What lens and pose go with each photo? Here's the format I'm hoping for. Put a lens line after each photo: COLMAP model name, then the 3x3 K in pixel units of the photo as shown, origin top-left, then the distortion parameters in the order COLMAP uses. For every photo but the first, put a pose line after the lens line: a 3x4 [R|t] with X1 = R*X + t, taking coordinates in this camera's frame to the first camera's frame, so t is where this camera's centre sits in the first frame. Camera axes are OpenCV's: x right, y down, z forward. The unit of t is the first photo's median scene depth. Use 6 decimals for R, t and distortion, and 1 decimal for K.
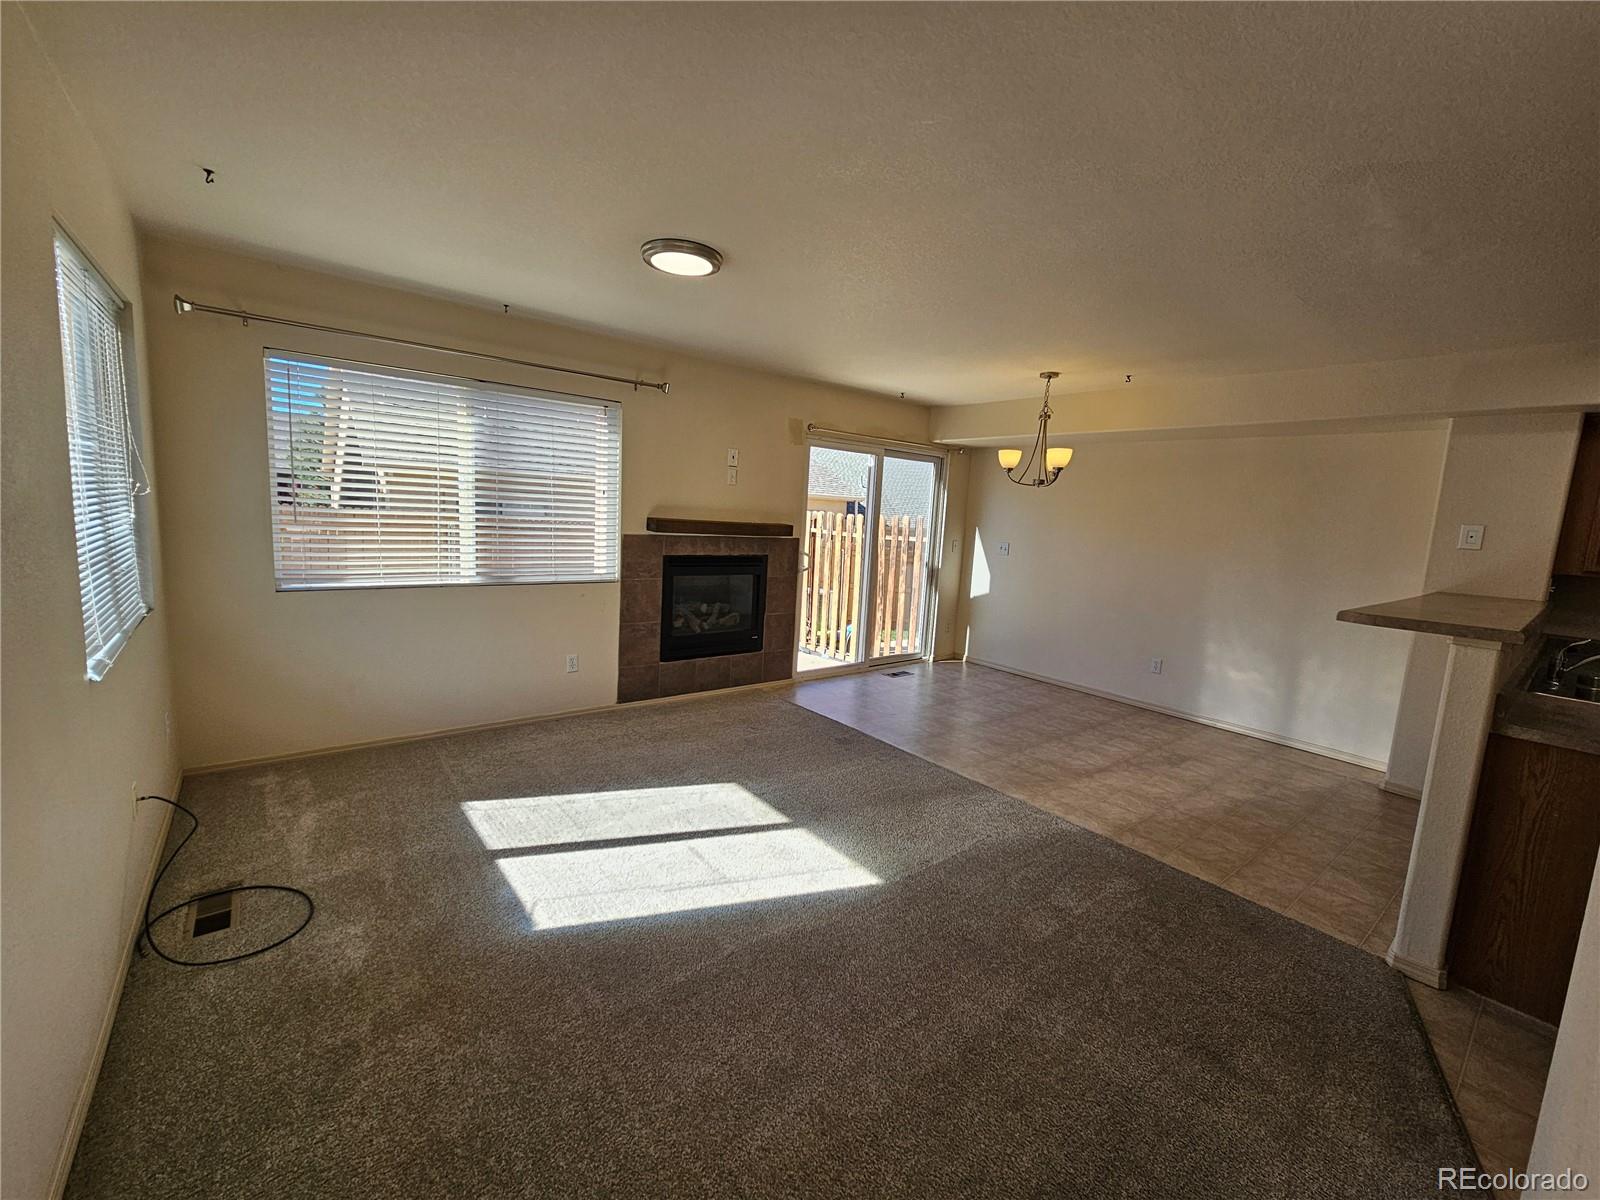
lens RADIAL K [[655.2, 0, 802.1], [0, 655.2, 601.1], [0, 0, 1]] dist [-0.000127, 0.000075]
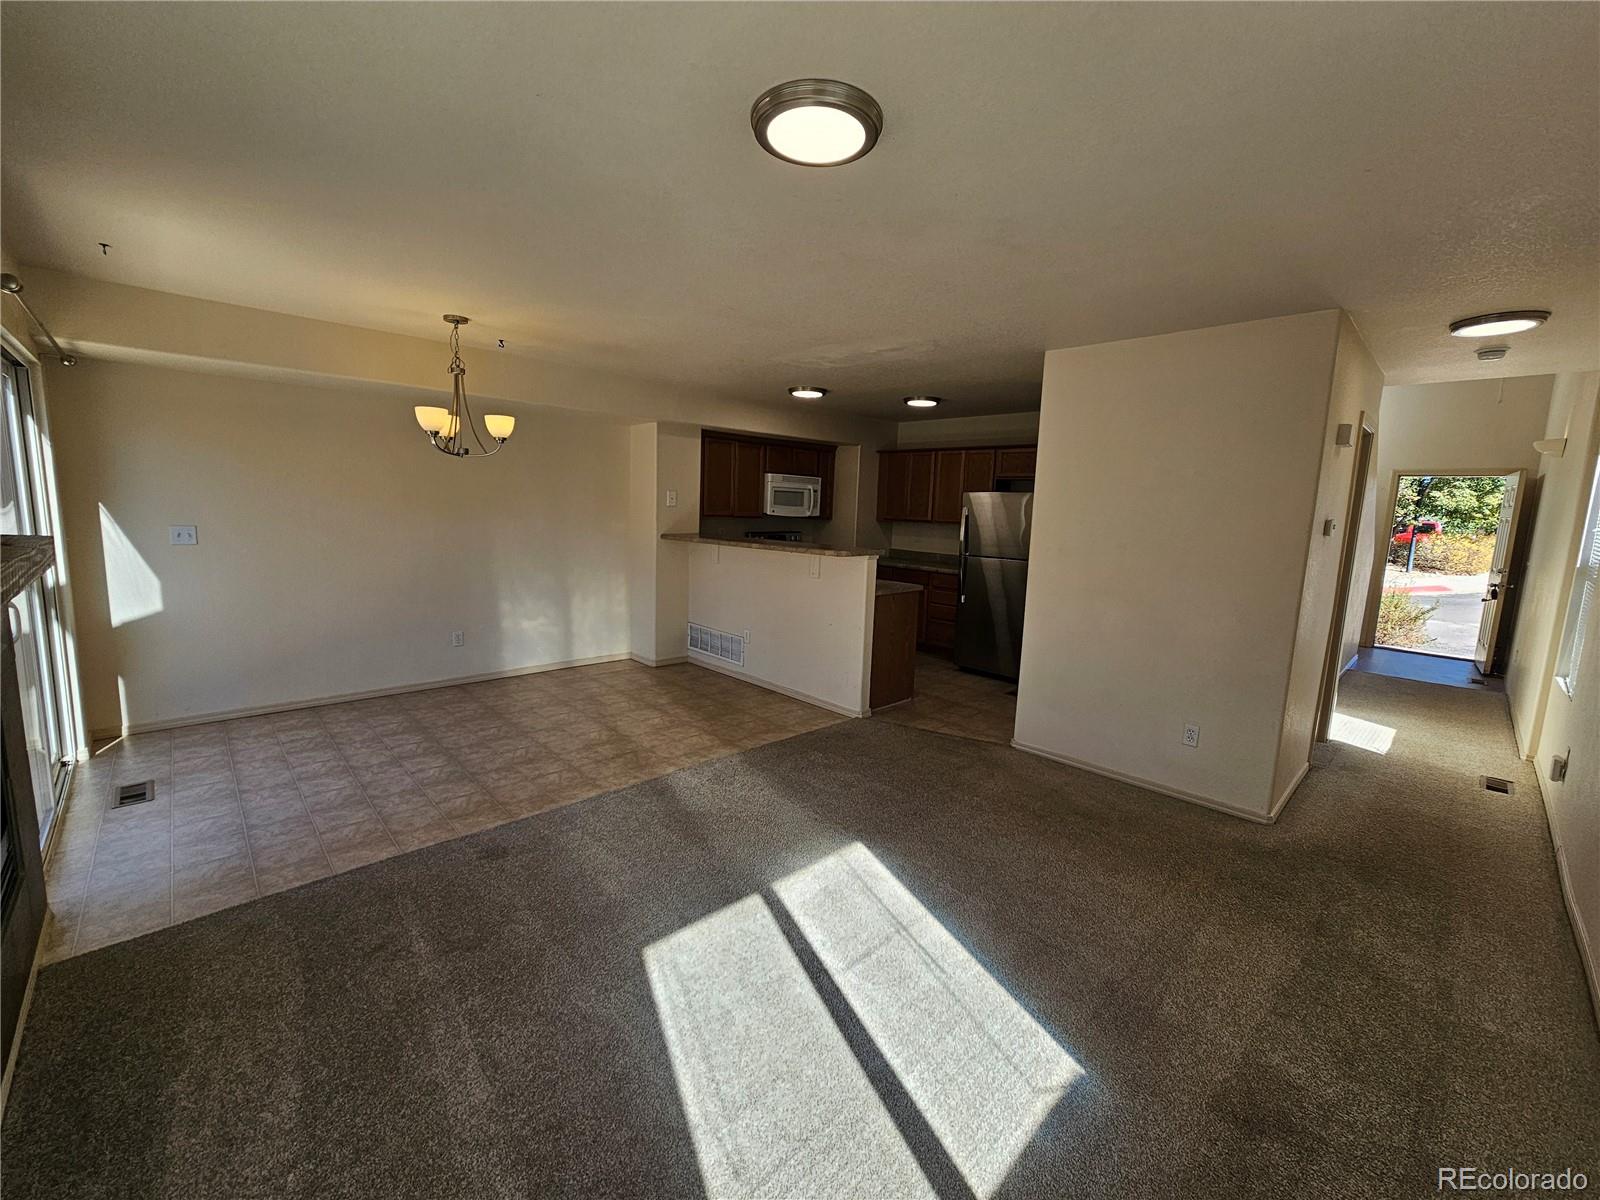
lens RADIAL K [[655.2, 0, 800.9], [0, 655.2, 592.2], [0, 0, 1]] dist [-0.000127, 0.000075]
pose [[-0.099017, -0.191319, 0.976521, -0.599452], [0.096655, 0.974854, 0.200793, -0.153837], [-0.990380, 0.114268, -0.078036, 0.765752]]
